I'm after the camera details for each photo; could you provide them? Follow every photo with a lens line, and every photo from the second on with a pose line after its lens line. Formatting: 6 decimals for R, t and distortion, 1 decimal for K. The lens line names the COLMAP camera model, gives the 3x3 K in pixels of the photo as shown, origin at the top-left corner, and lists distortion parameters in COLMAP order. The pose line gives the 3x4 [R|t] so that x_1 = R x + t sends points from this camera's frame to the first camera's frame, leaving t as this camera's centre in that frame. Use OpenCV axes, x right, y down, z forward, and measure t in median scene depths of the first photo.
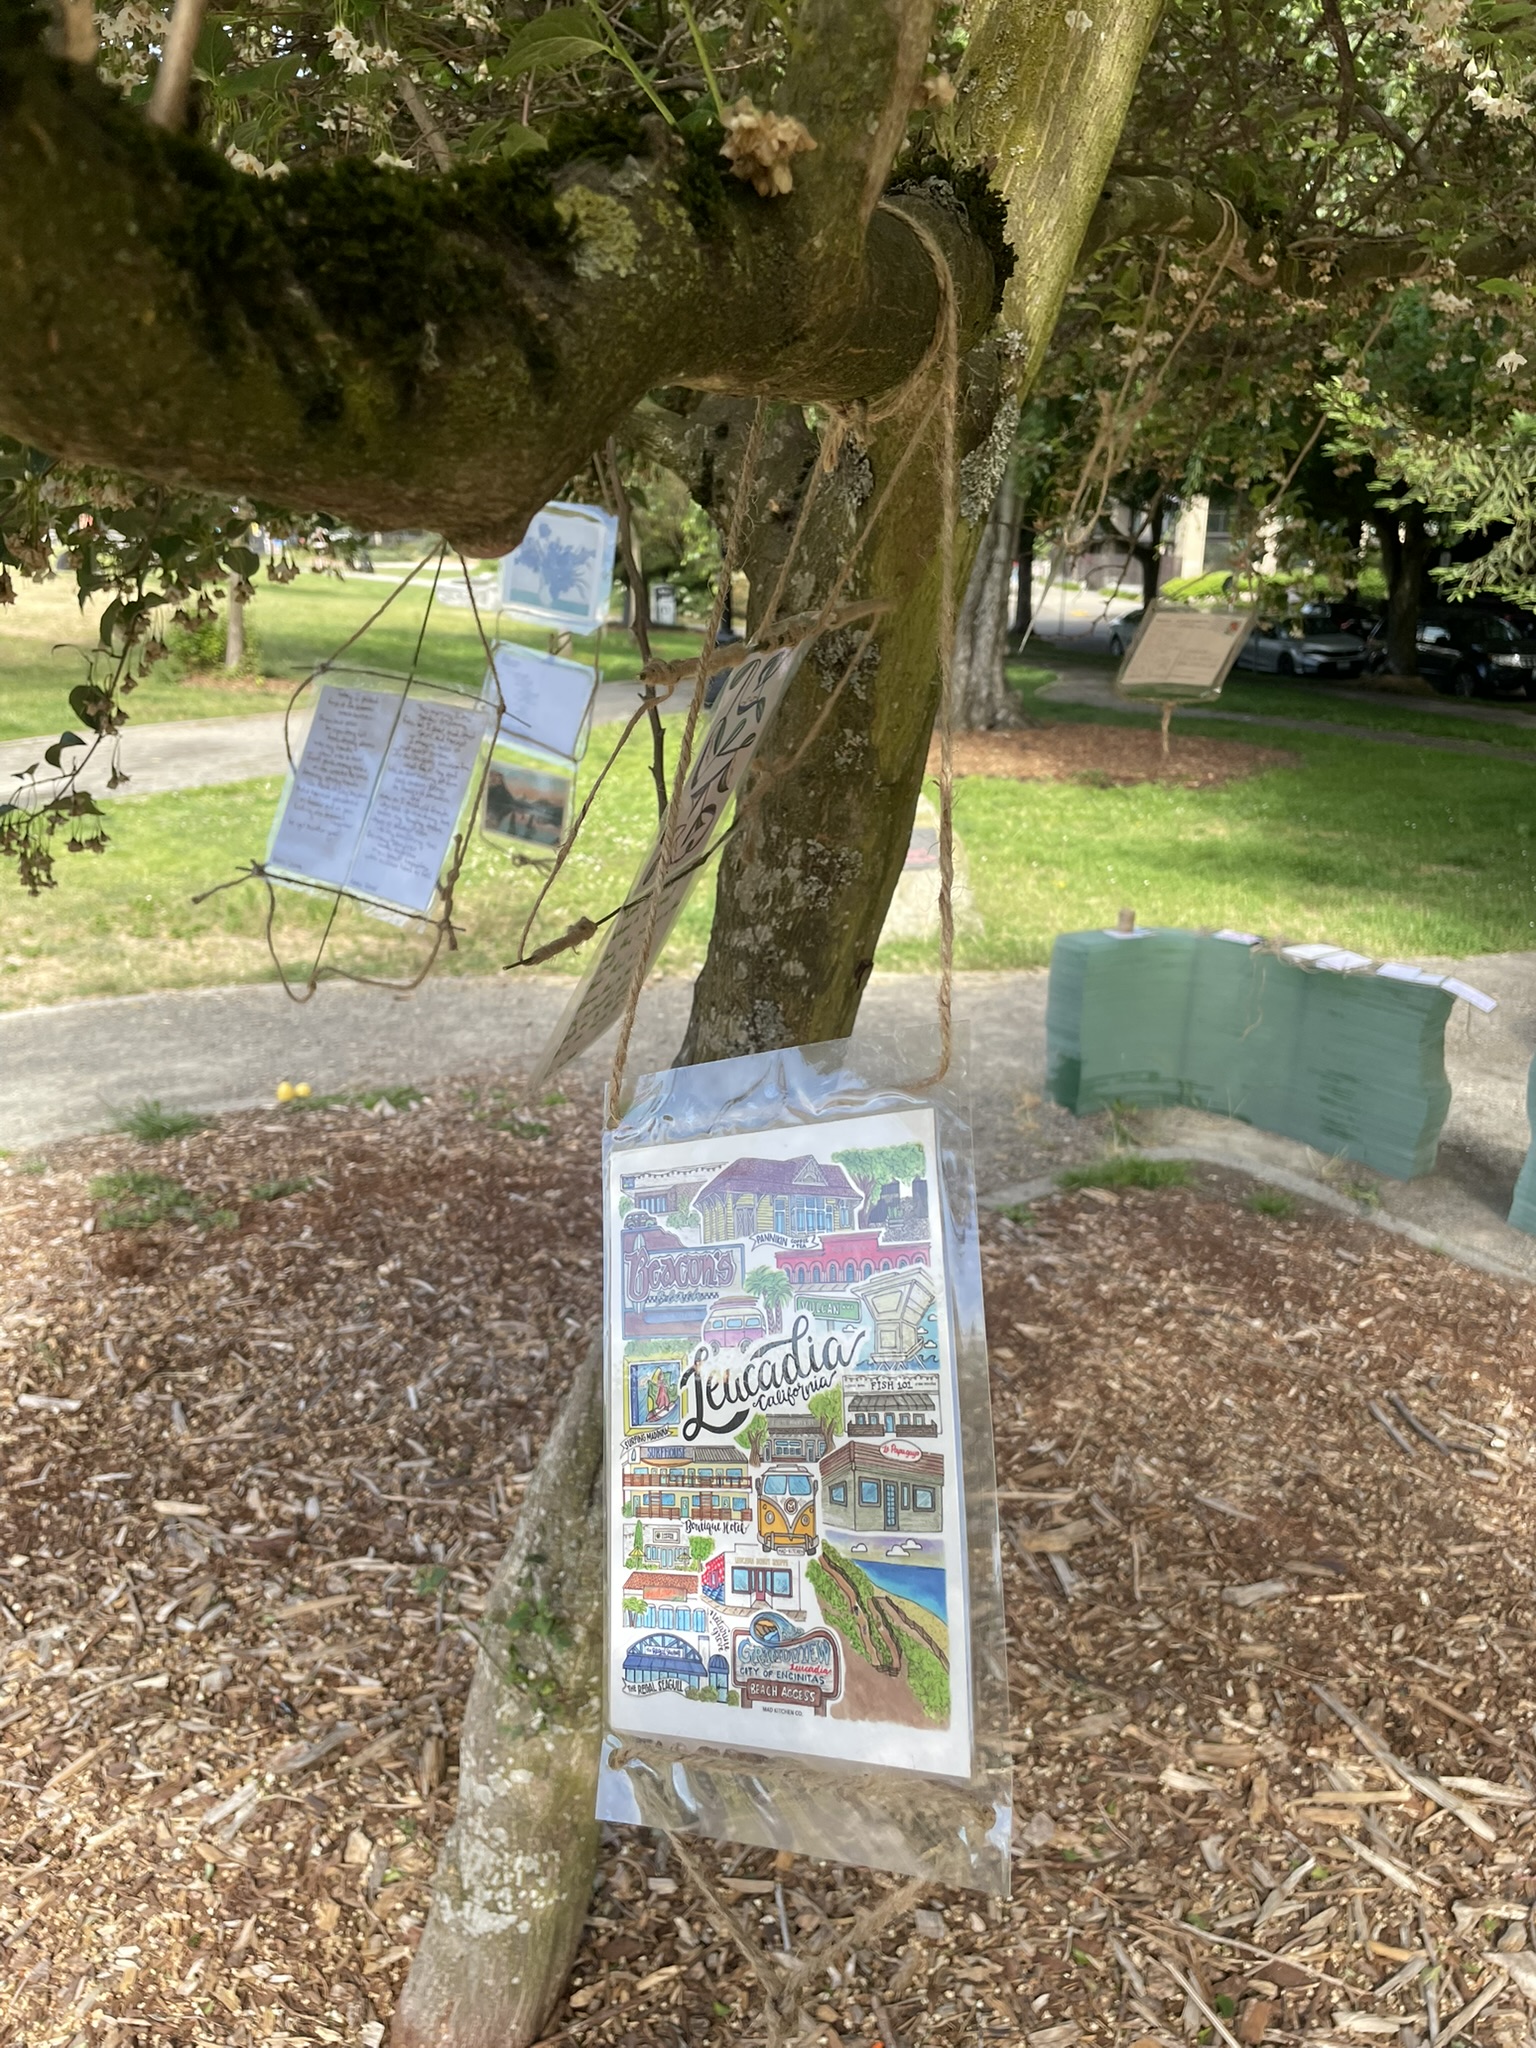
lens RADIAL K [[1424.8, 0, 770.3], [0, 1424.8, 1070.1], [0, 0, 1]] dist [0.044547, -0.082956]
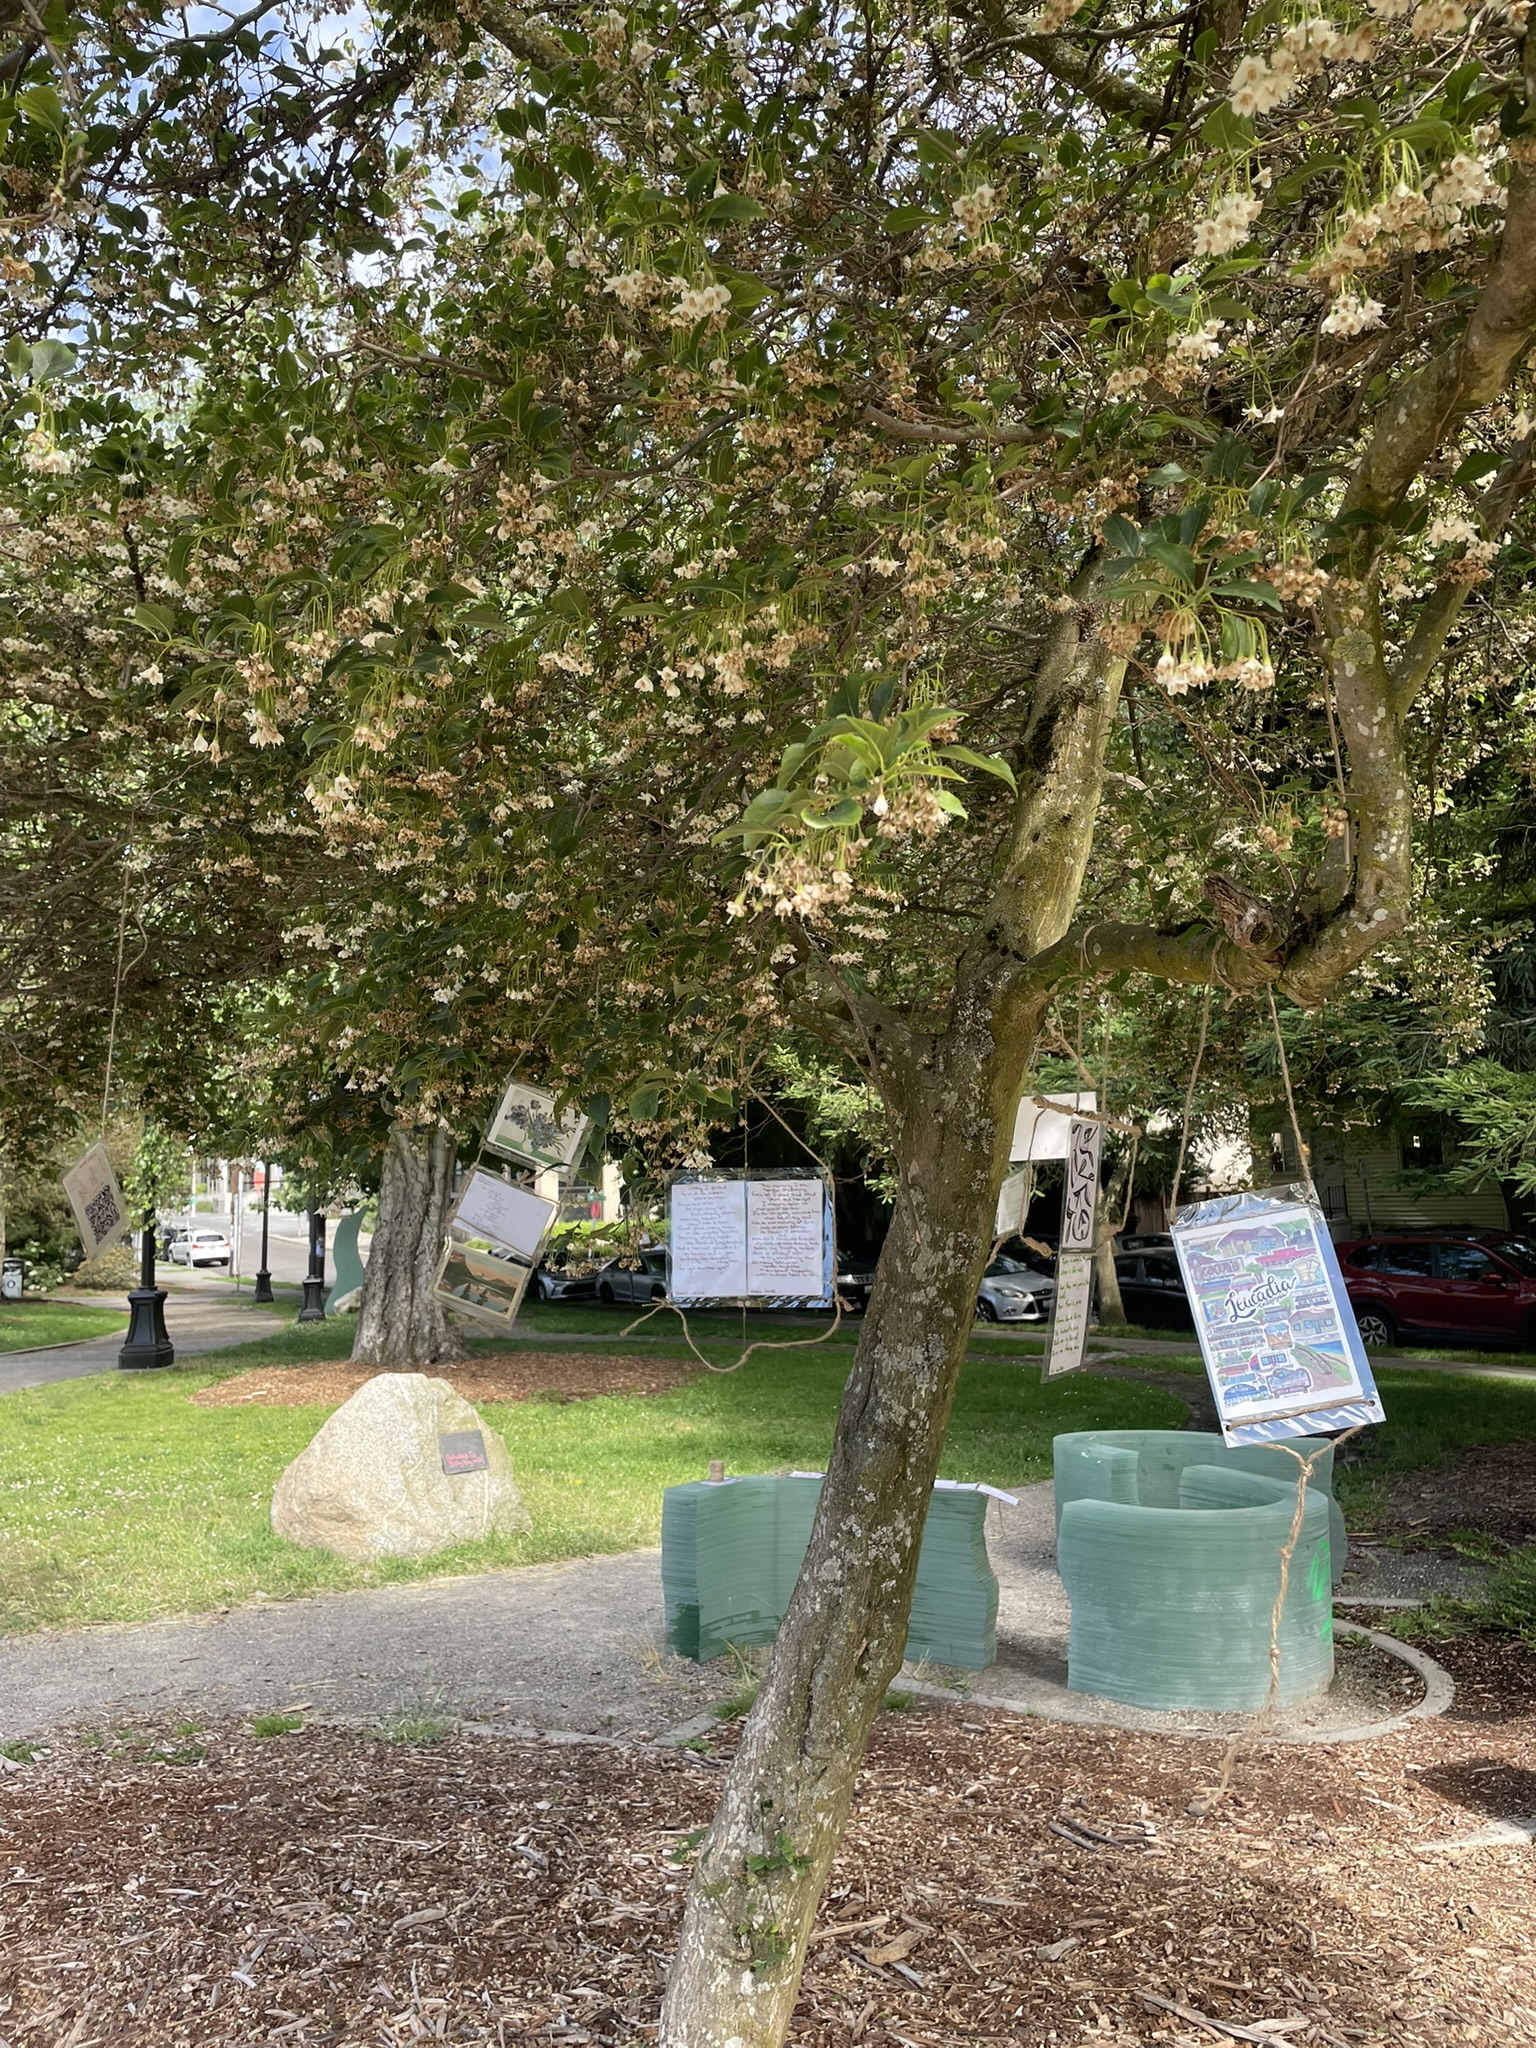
lens RADIAL K [[1424.8, 0, 770.3], [0, 1424.8, 1070.1], [0, 0, 1]] dist [0.044547, -0.082956]
pose [[0.917781, -0.005027, 0.397056, -0.313946], [0.173584, 0.904399, -0.389784, 0.114244], [-0.357137, 0.426659, 0.830912, -0.191928]]
